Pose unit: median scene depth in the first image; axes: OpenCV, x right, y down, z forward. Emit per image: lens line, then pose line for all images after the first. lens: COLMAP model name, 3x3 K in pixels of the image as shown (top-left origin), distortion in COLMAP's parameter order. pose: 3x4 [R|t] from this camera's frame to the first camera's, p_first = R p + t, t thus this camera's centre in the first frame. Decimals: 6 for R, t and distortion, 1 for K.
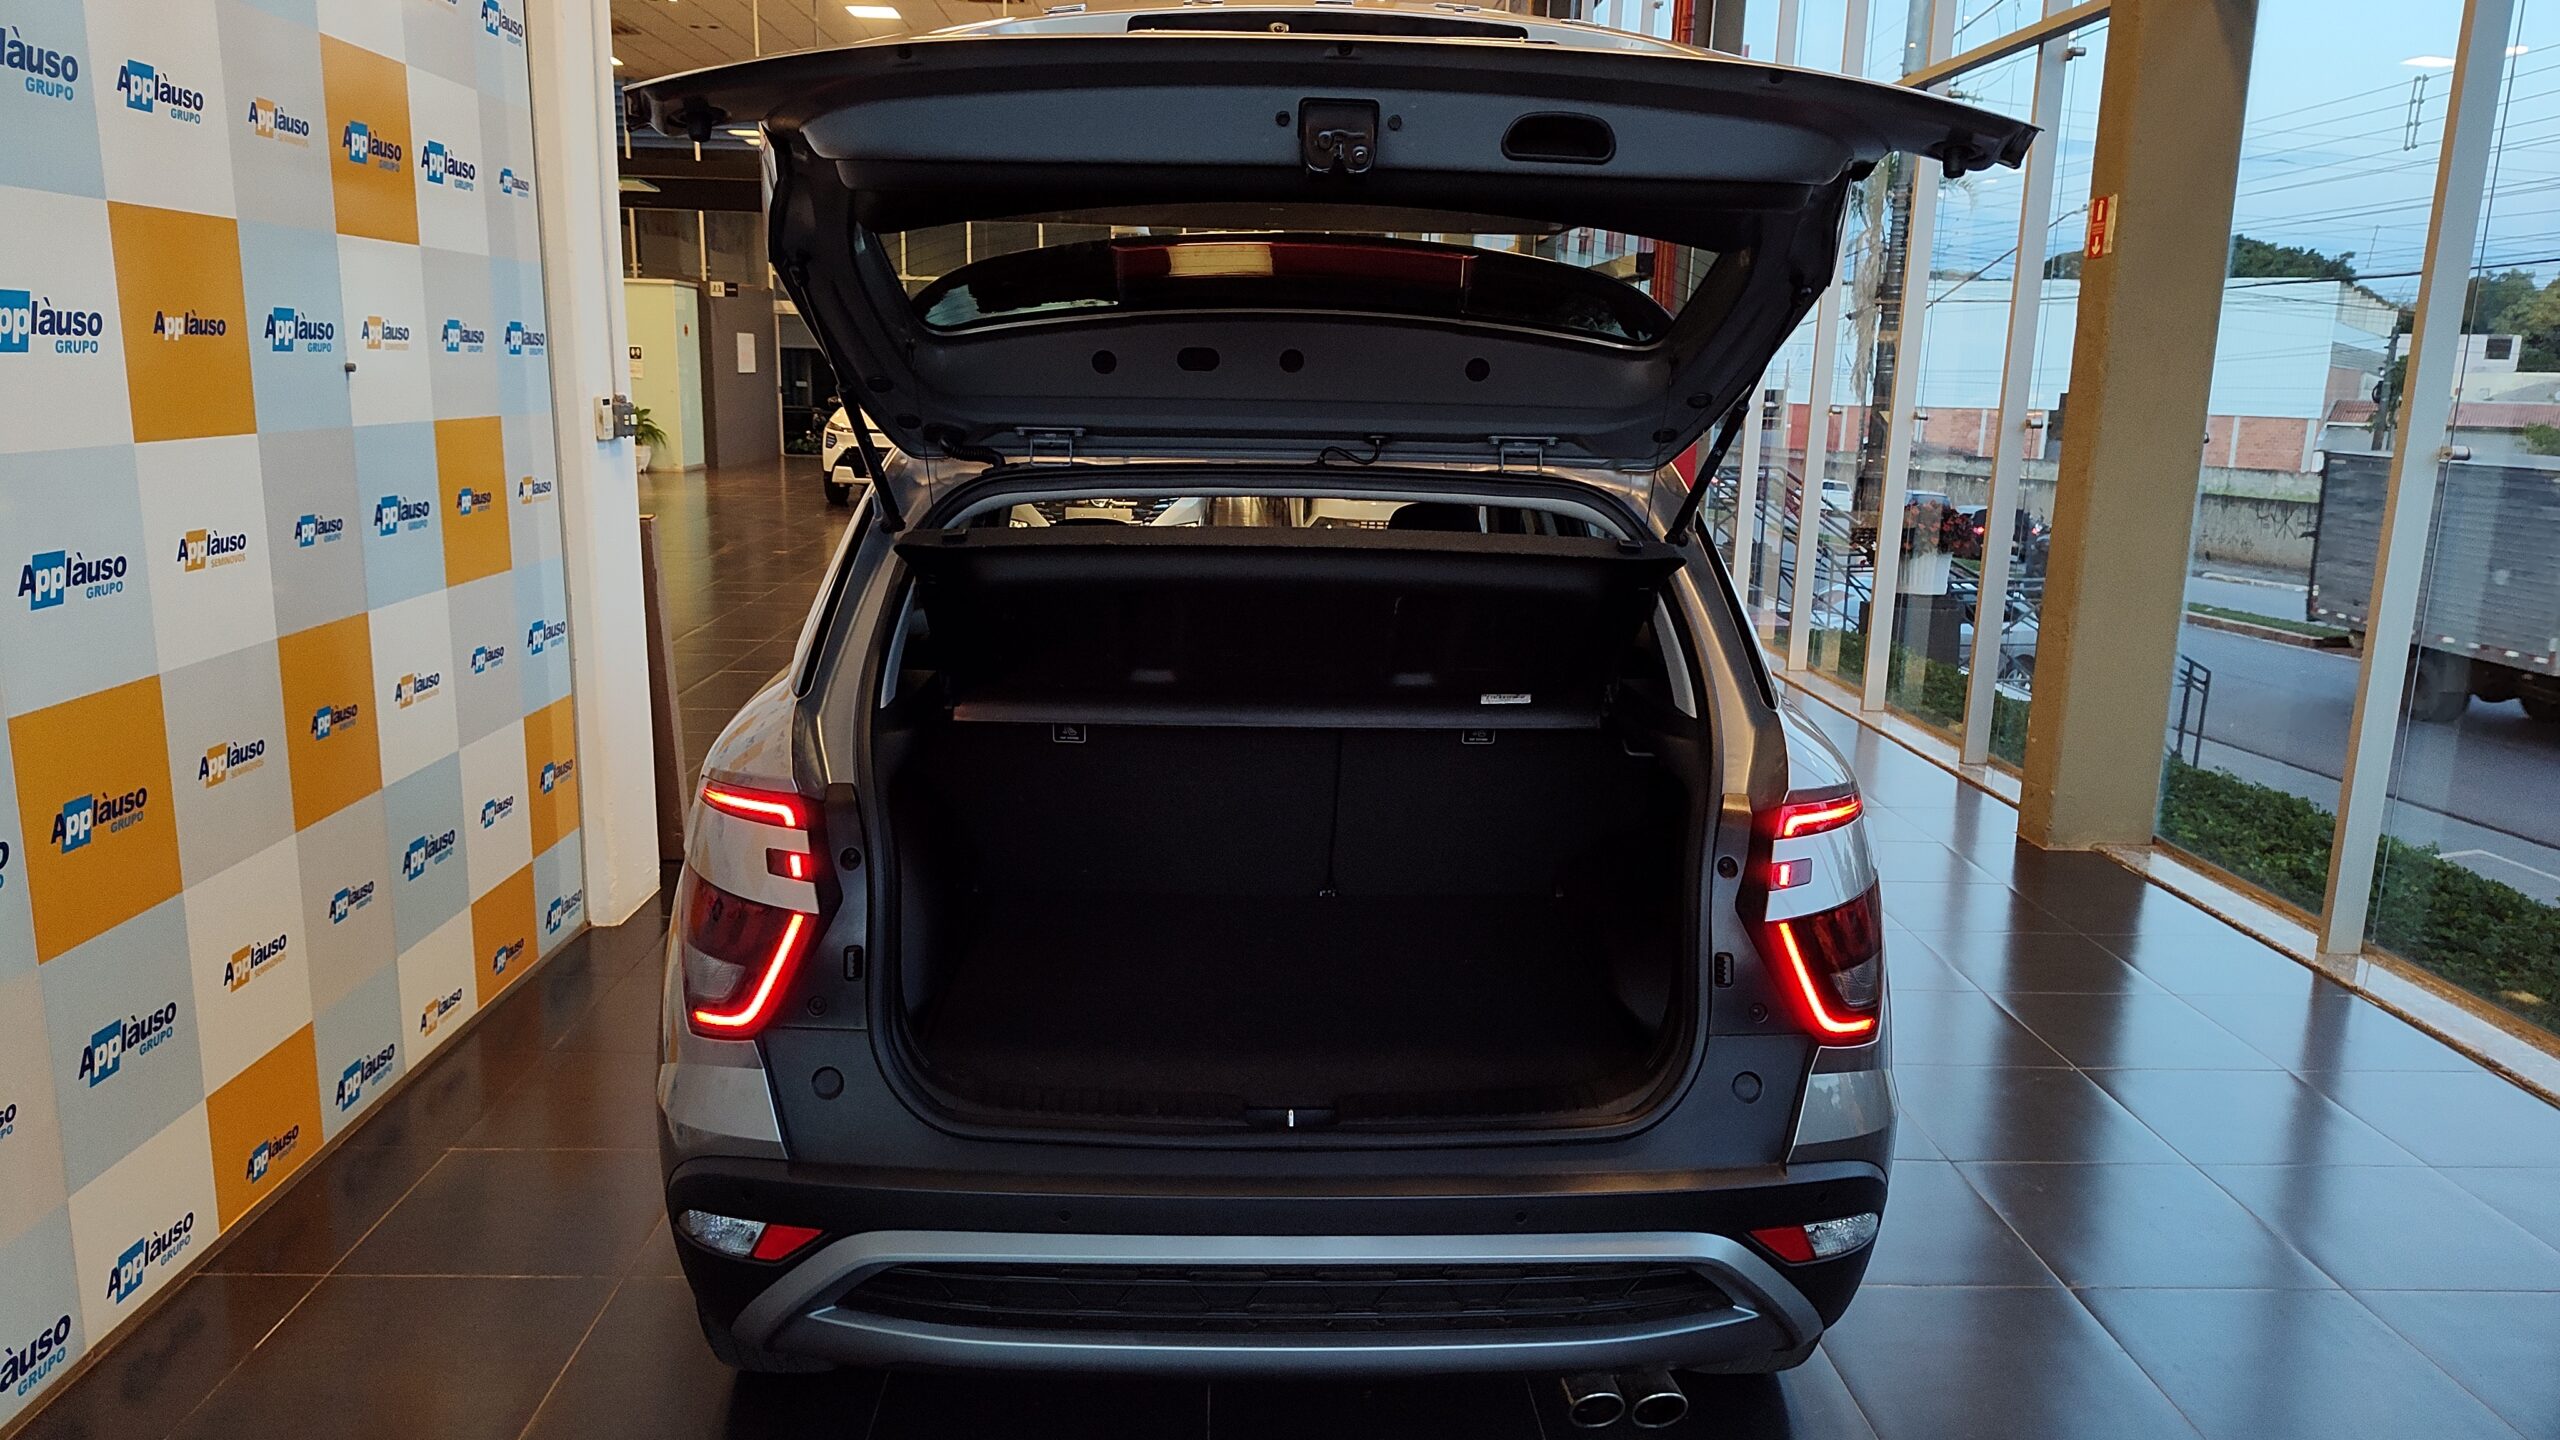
lens RADIAL K [[1740.5, 0, 1284.6], [0, 1740.5, 730.3], [0, 0, 1]] dist [0.024552, -0.026473]
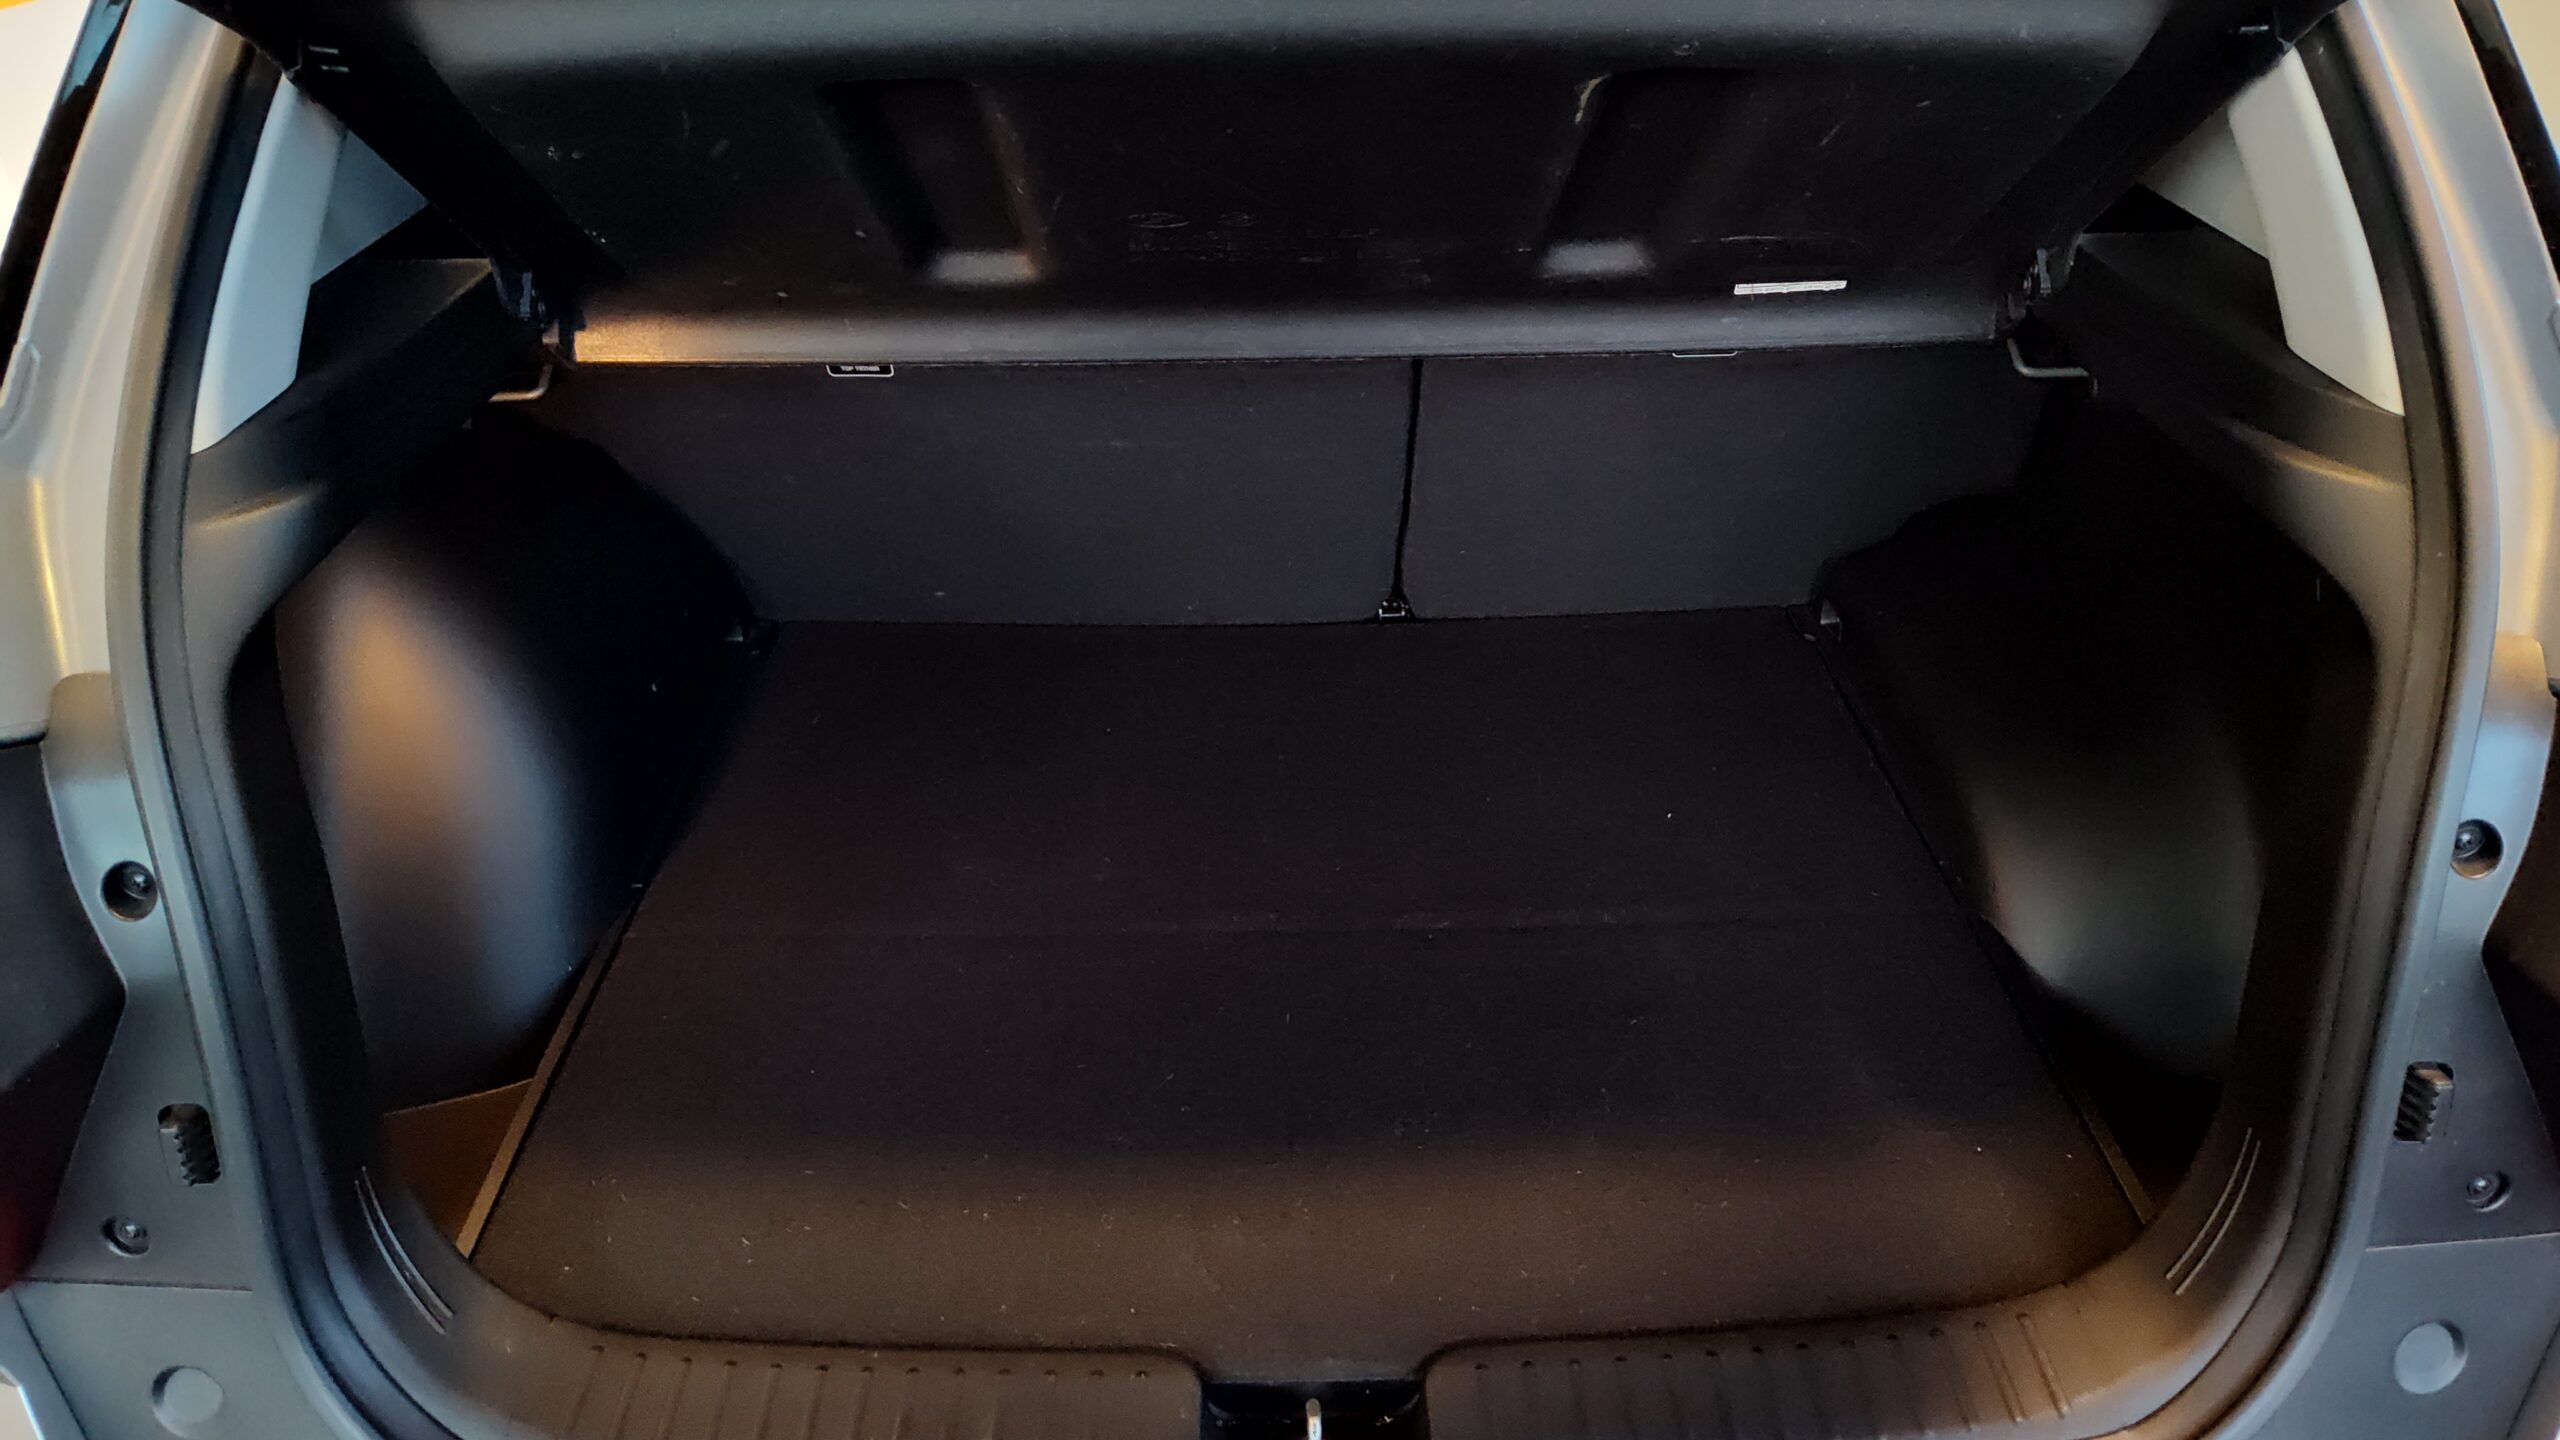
lens RADIAL K [[1740.5, 0, 1276.3], [0, 1740.5, 721.6], [0, 0, 1]] dist [0.024552, -0.026473]
pose [[0.999070, -0.014320, -0.040682, 0.011522], [0.027017, 0.943053, 0.331544, -0.065097], [0.033617, -0.332335, 0.942562, 0.546426]]
